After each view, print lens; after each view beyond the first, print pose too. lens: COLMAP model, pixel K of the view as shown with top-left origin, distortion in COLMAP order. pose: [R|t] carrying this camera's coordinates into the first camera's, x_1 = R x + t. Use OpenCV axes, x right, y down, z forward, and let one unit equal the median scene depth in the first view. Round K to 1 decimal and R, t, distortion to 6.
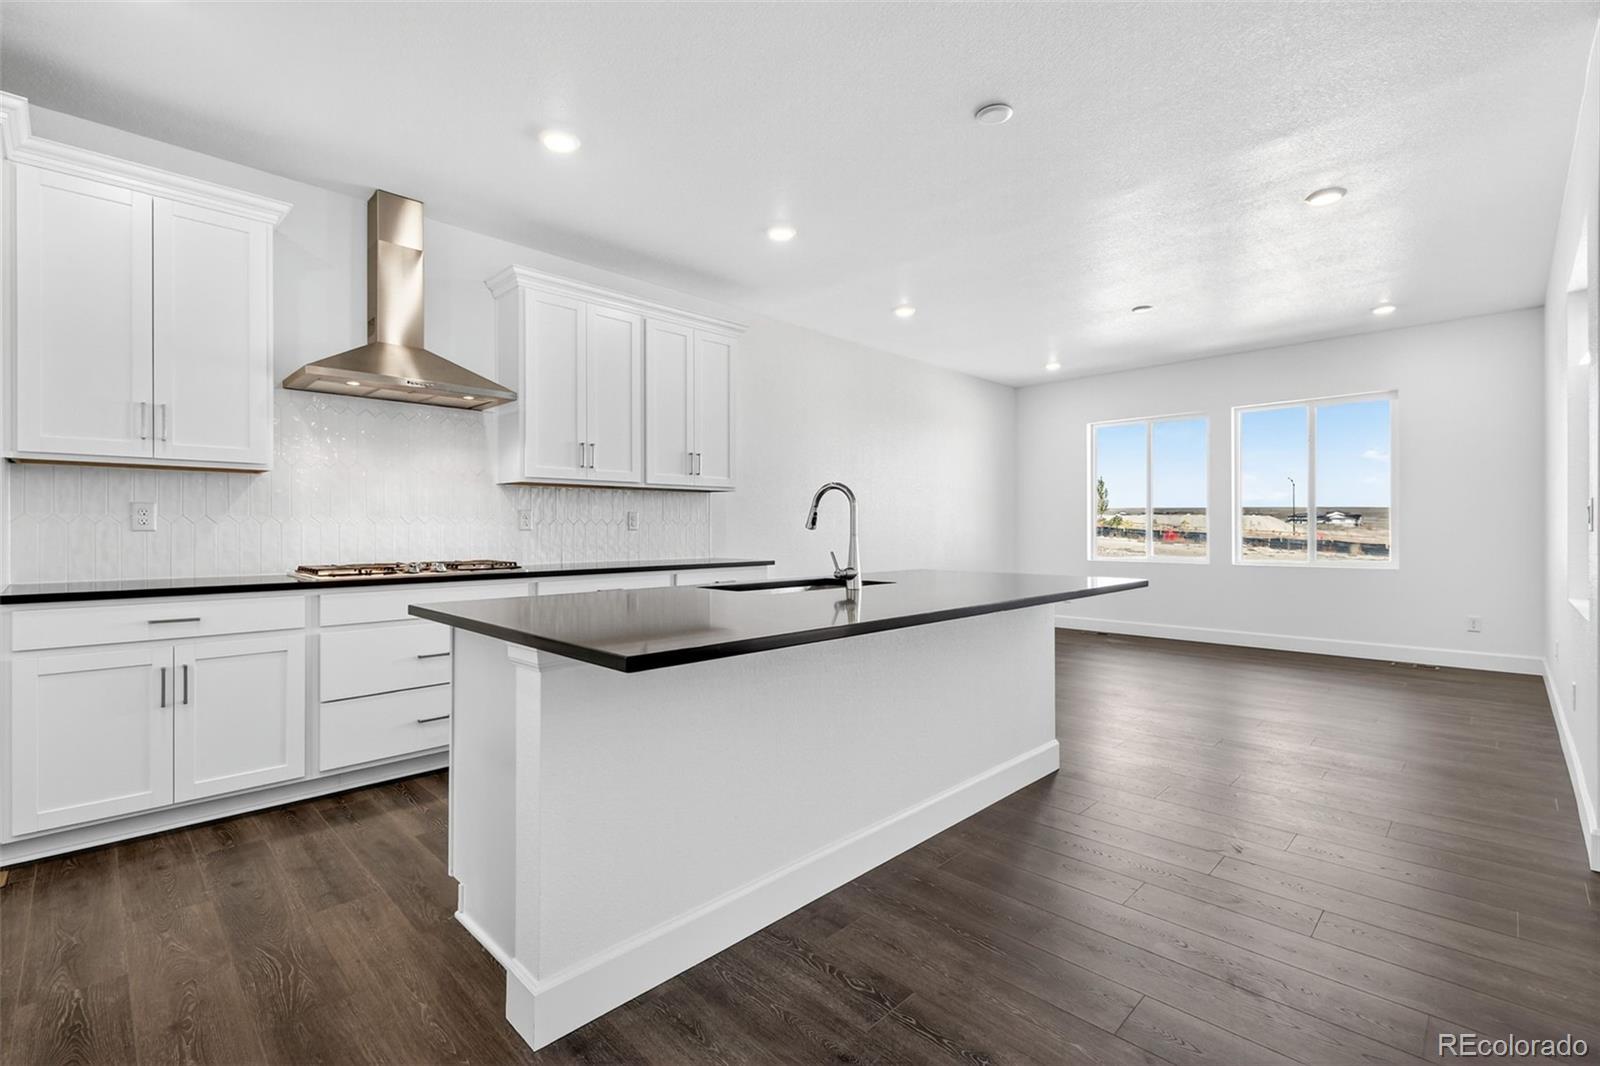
lens RADIAL K [[714.7, 0, 799.6], [0, 714.7, 529.5], [0, 0, 1]] dist [-0.001656, -0.000590]
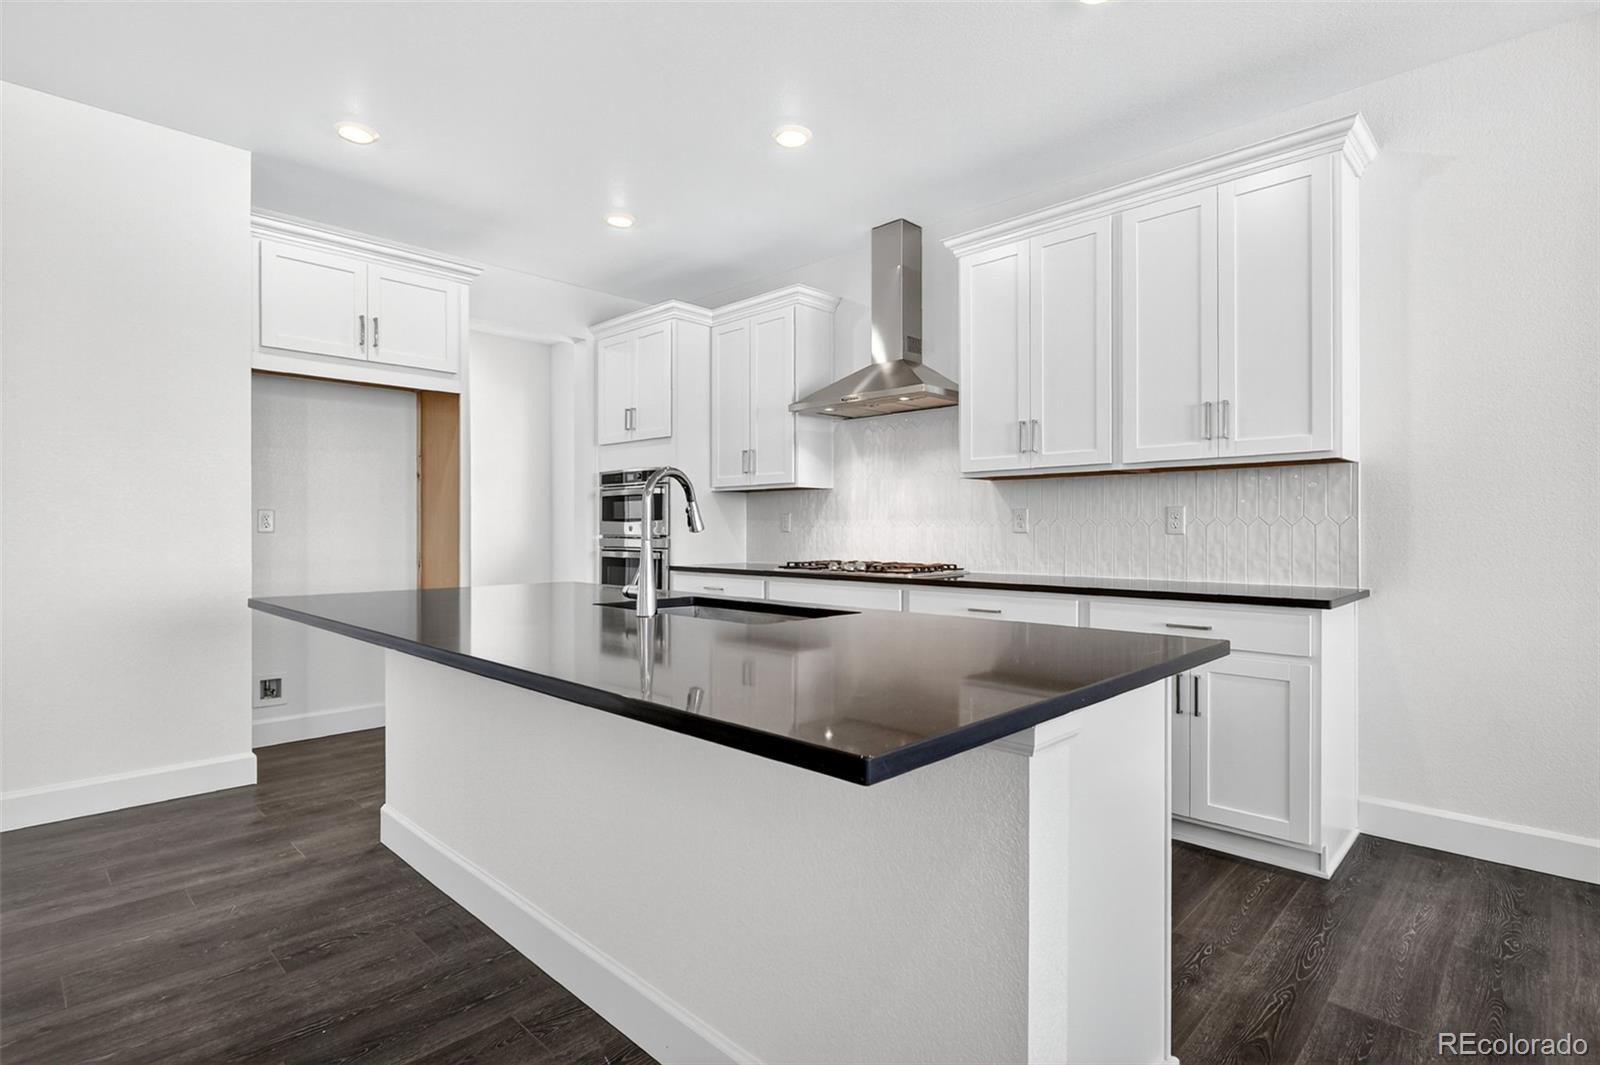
lens RADIAL K [[802.0, 0, 800.0], [0, 802.0, 532.5], [0, 0, 1]] dist [0.000735, 0.000218]
pose [[-0.002892, 0.011952, -0.999924, 0.718918], [0.004287, 0.999920, 0.011940, -0.014475], [0.999987, -0.004252, -0.002943, 0.939812]]
